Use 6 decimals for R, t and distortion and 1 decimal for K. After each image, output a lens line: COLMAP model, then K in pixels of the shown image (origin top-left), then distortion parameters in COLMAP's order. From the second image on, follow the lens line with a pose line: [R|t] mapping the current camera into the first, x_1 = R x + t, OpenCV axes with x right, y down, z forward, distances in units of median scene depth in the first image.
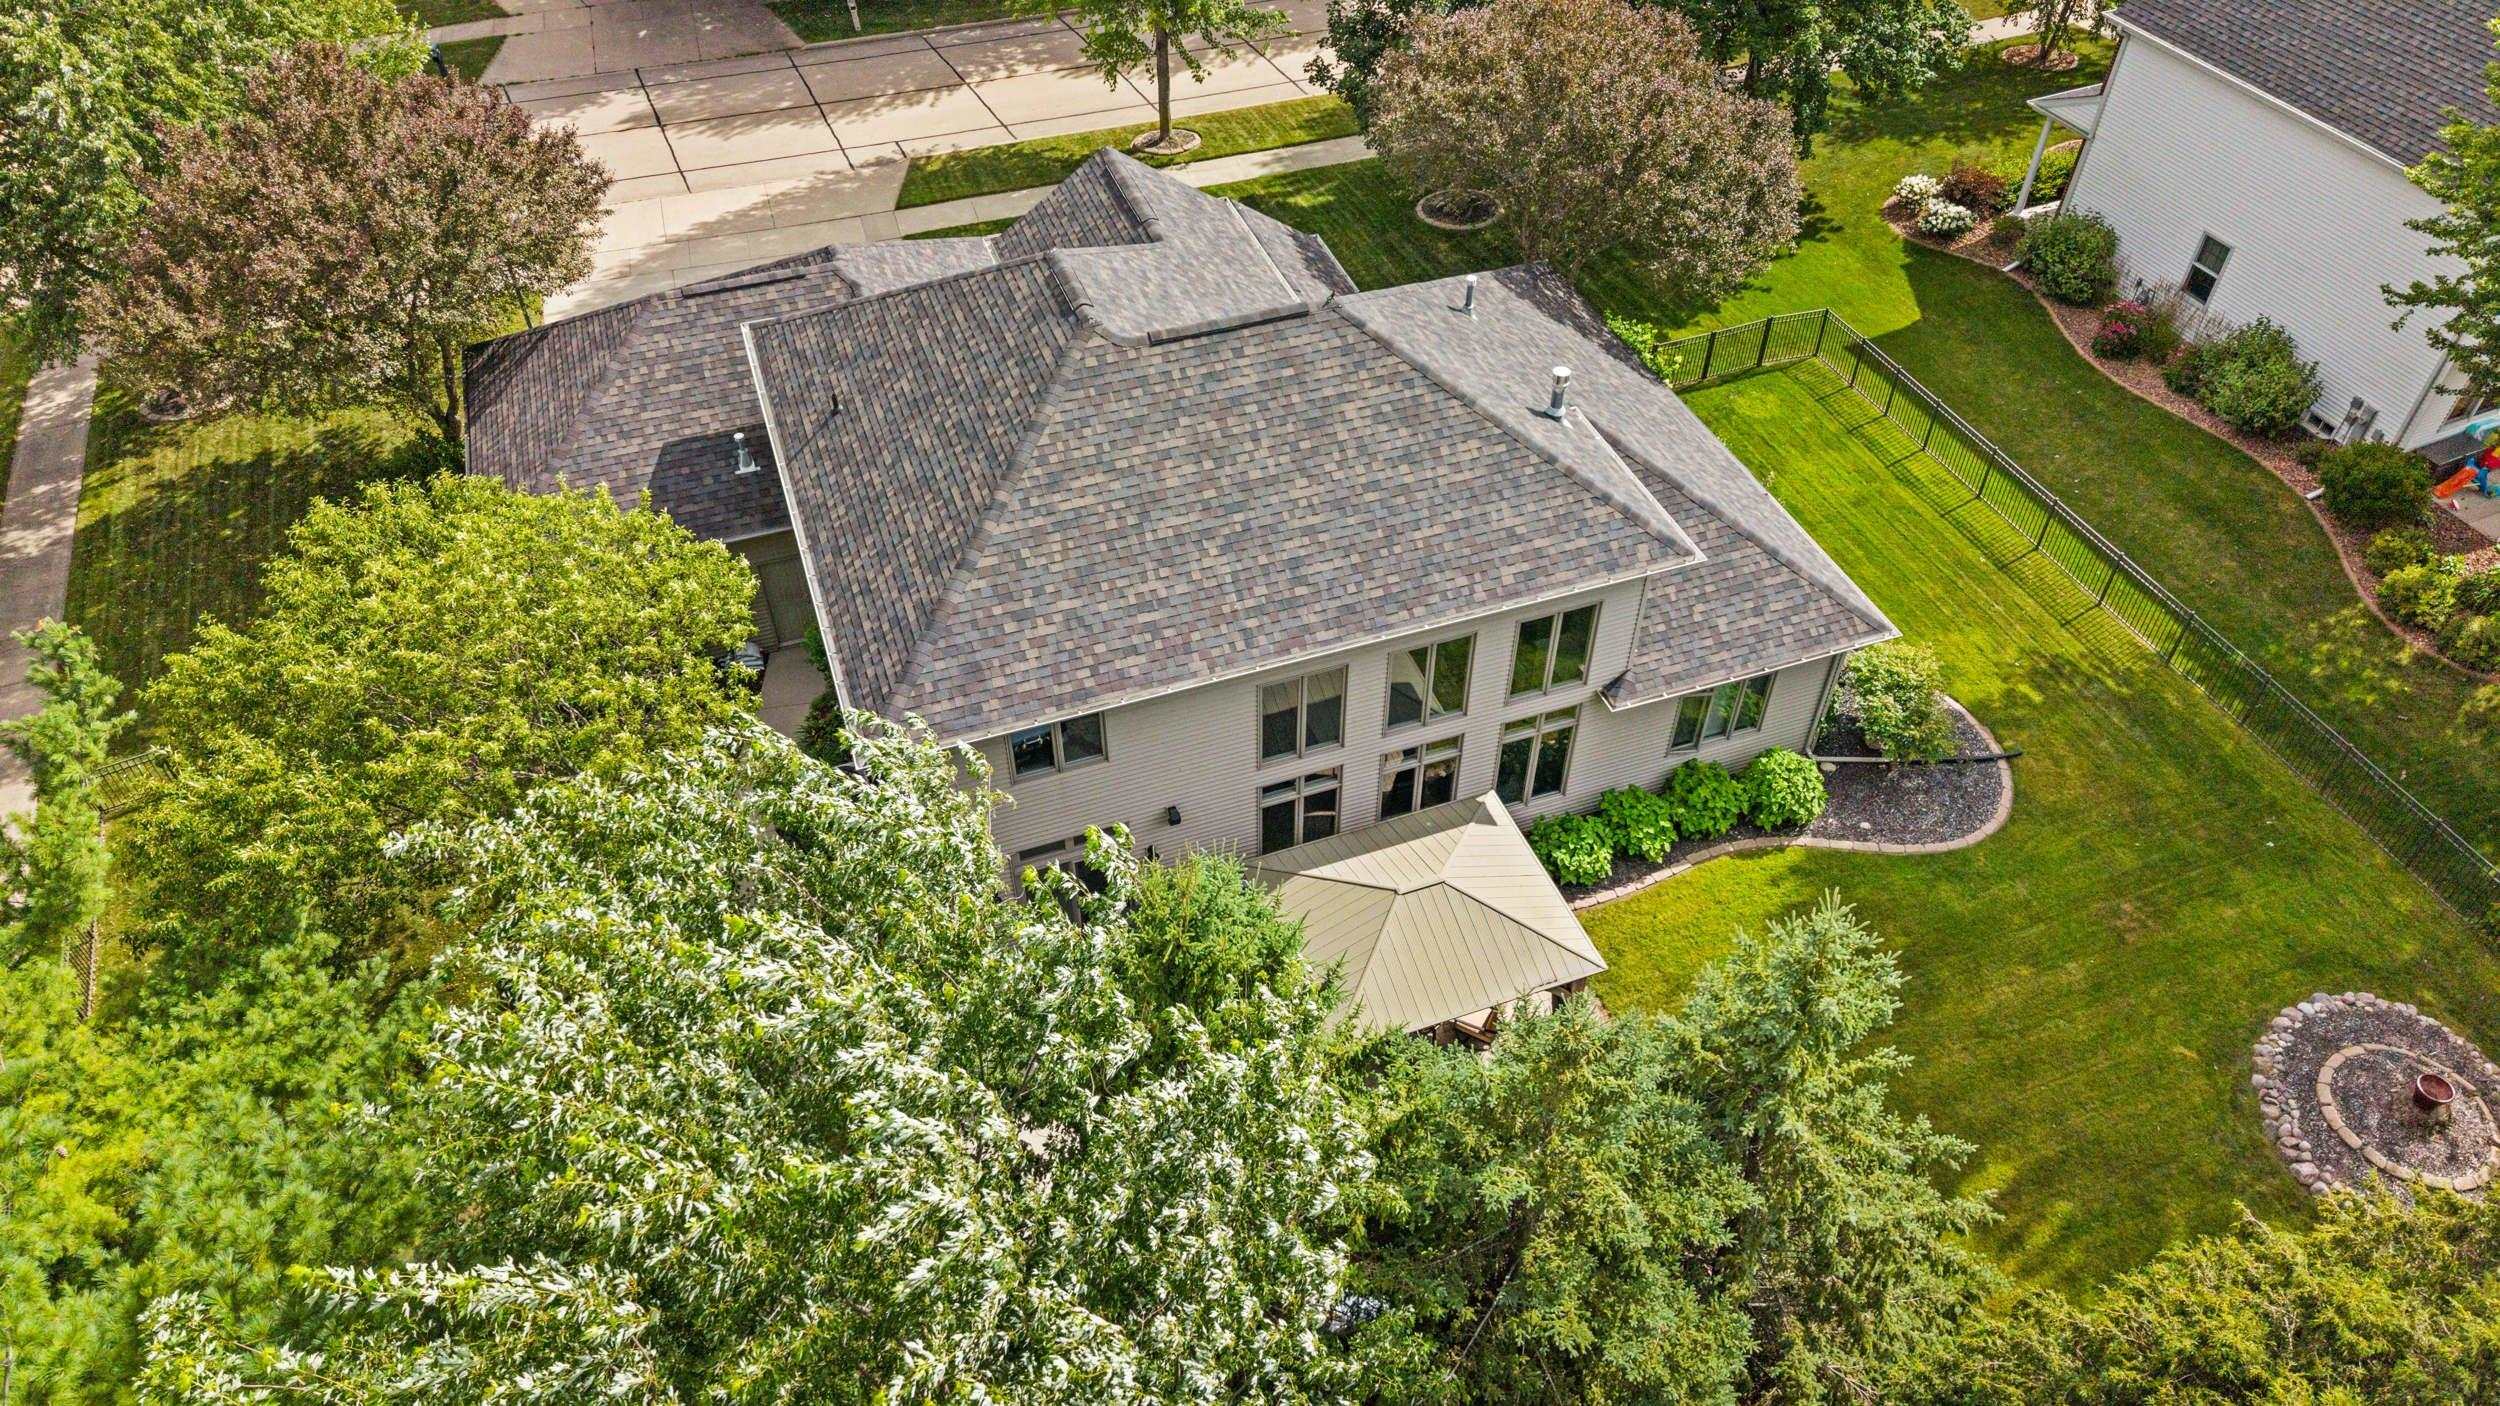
lens RADIAL K [[1668.9, 0, 1248.9], [0, 1668.9, 718.7], [0, 0, 1]] dist [0.043979, -0.050887]
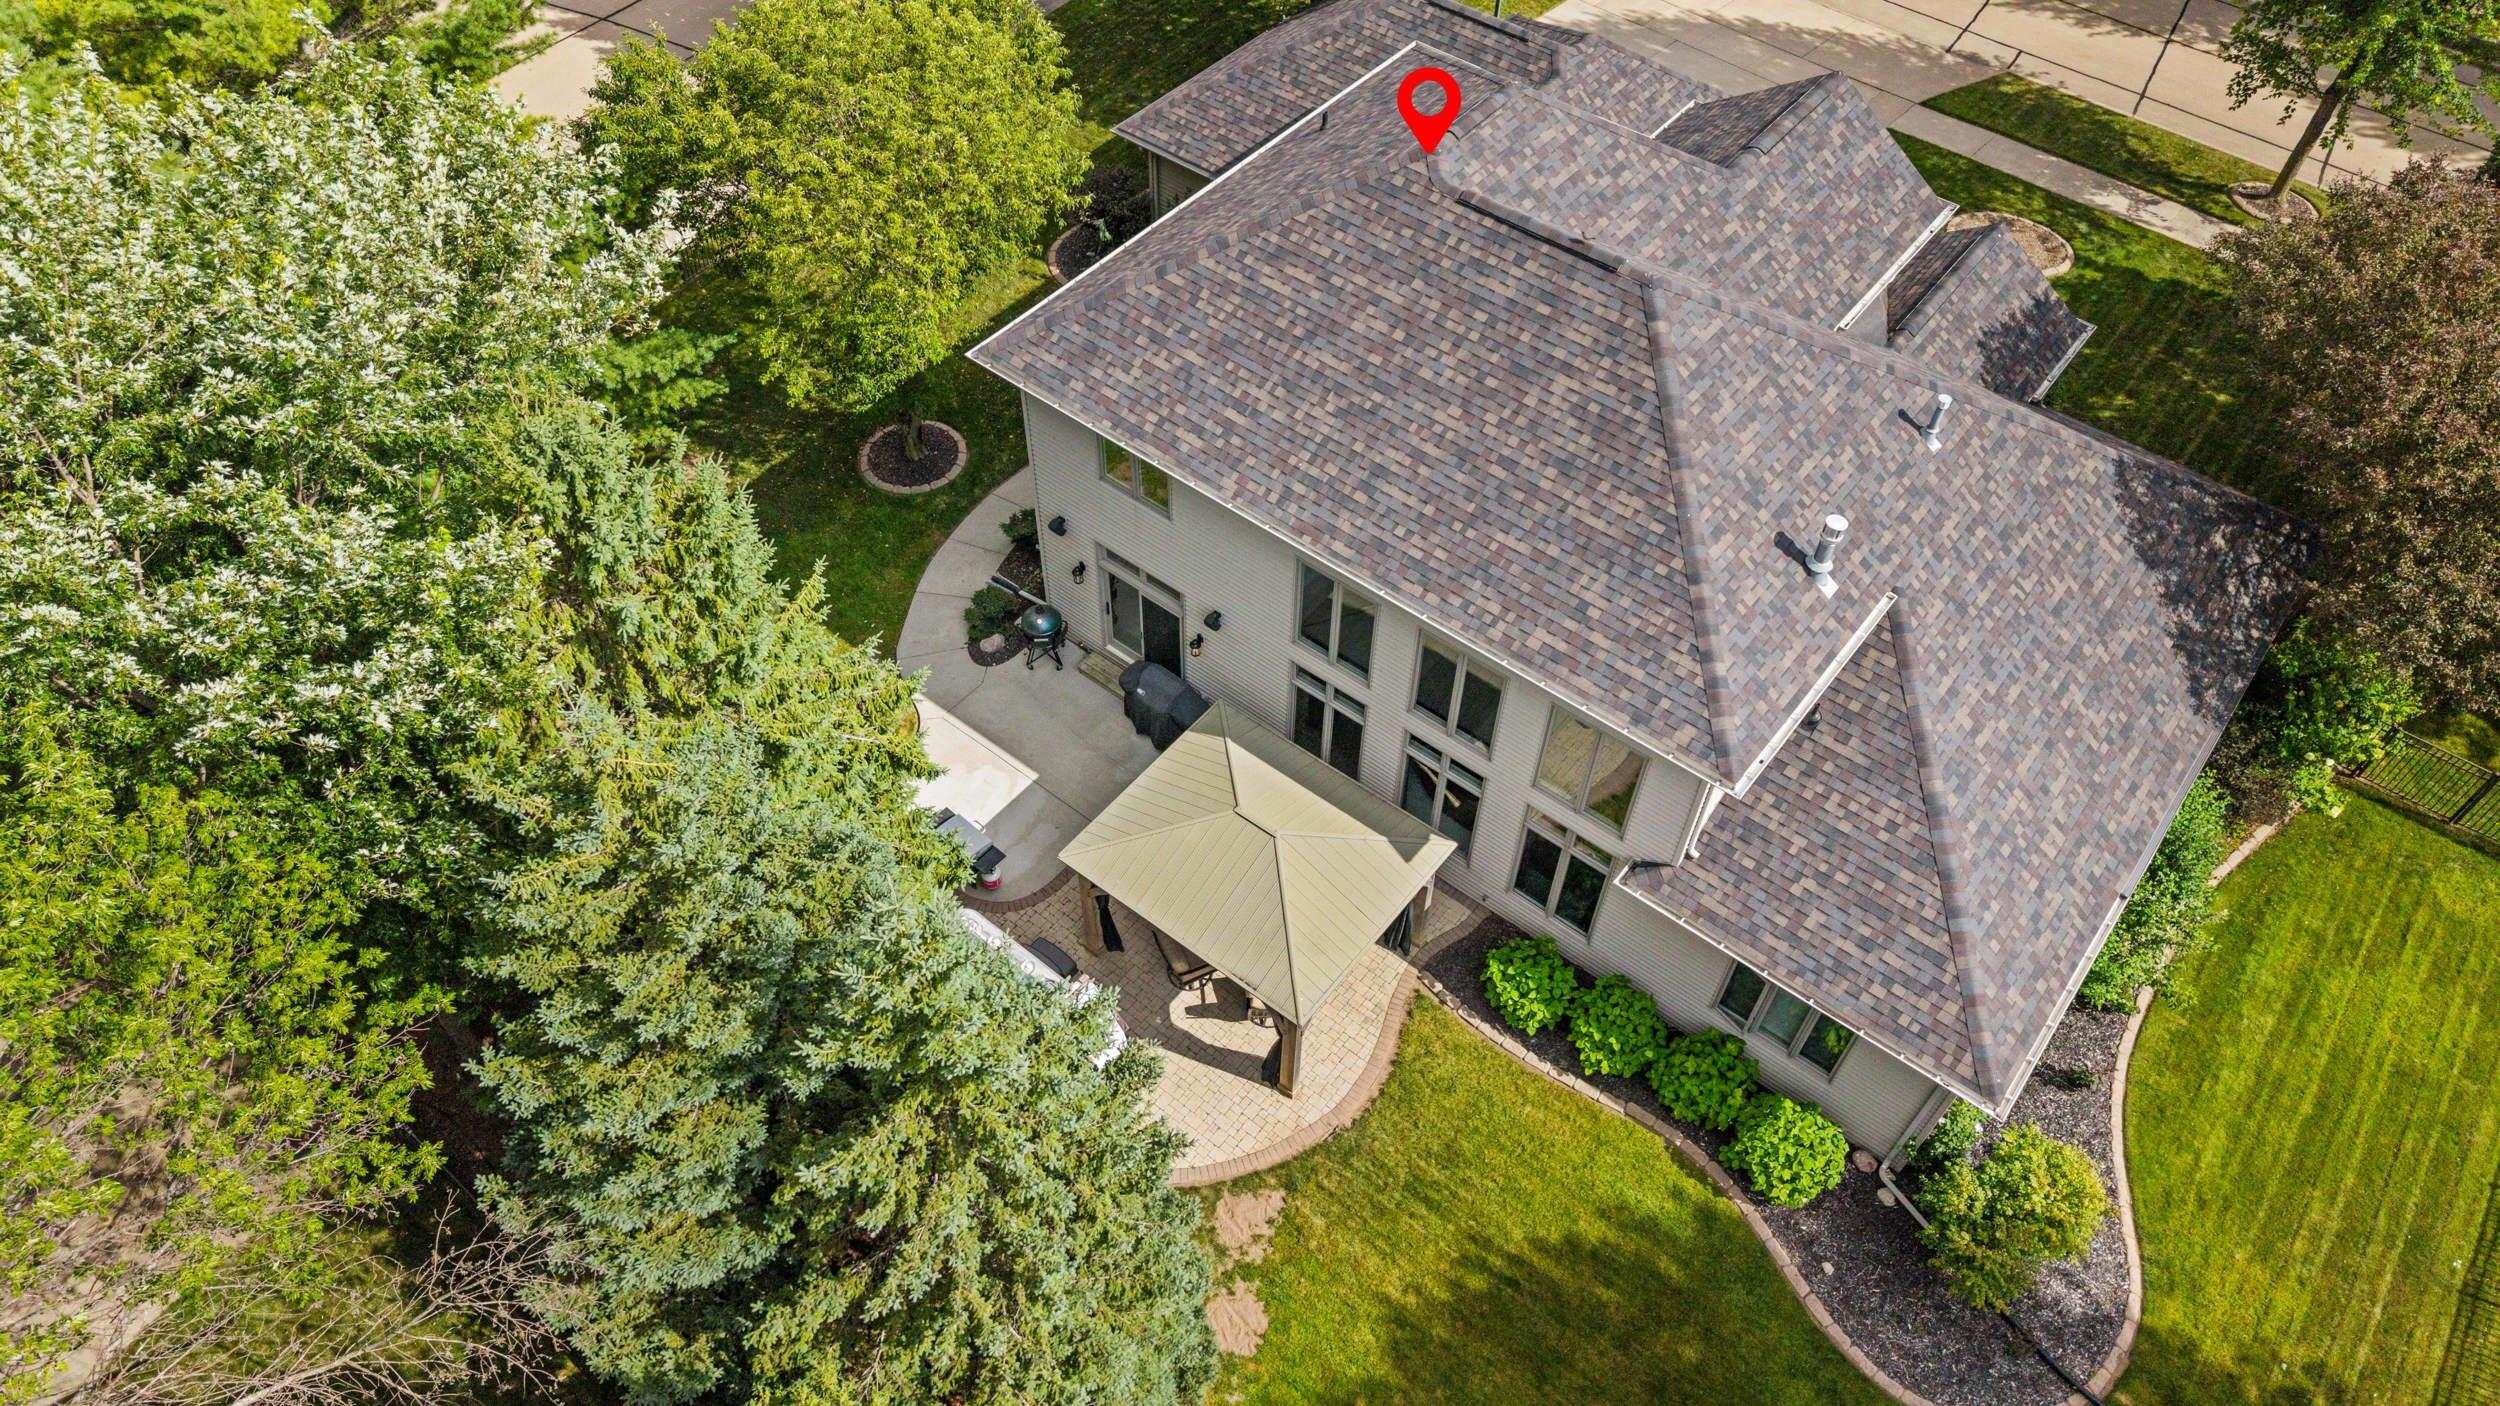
lens RADIAL K [[1668.9, 0, 1248.9], [0, 1668.9, 718.7], [0, 0, 1]] dist [0.043979, -0.050887]
pose [[0.529136, 0.667043, -0.524469, 0.476527], [-0.613941, 0.727620, 0.306016, -0.195404], [0.585740, 0.160069, 0.794535, 0.208302]]
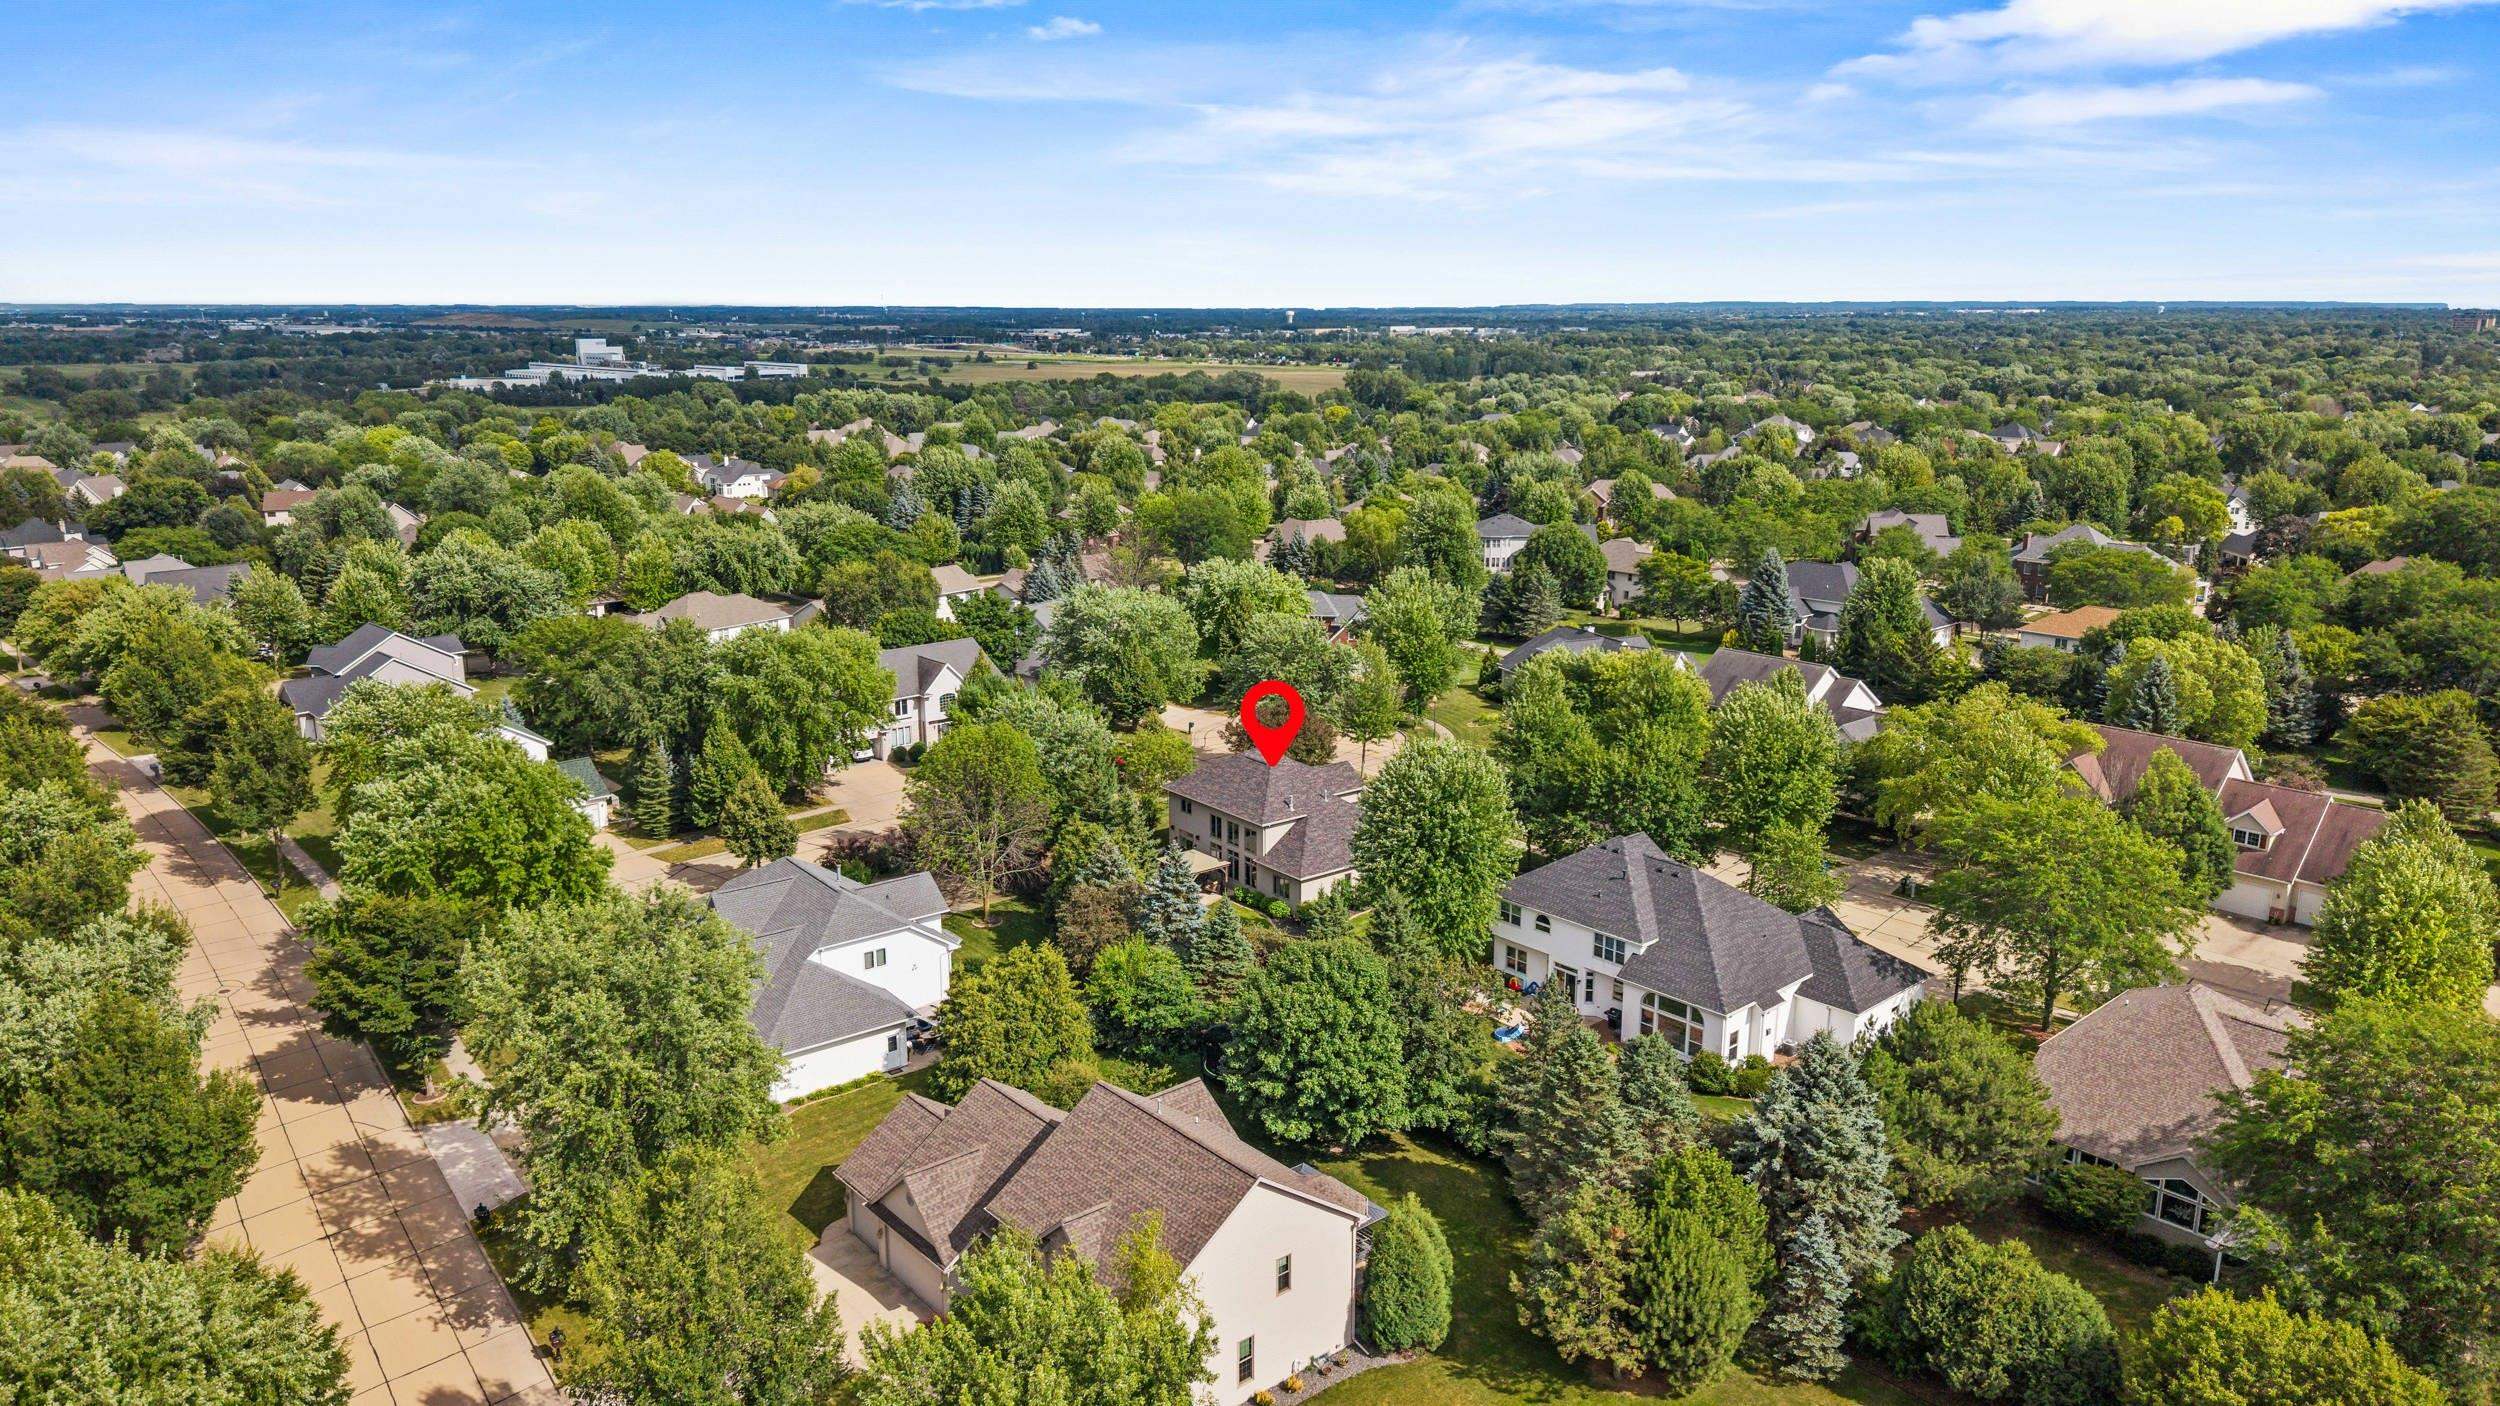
lens RADIAL K [[1723.3, 0, 1250.0], [0, 1723.3, 703.0], [0, 0, 1]] dist [0.080093, -0.108313]
pose [[0.320614, 0.226023, -0.919848, 4.156633], [-0.671756, 0.738904, -0.052579, -0.065239], [0.667796, 0.634771, 0.388735, -1.019780]]
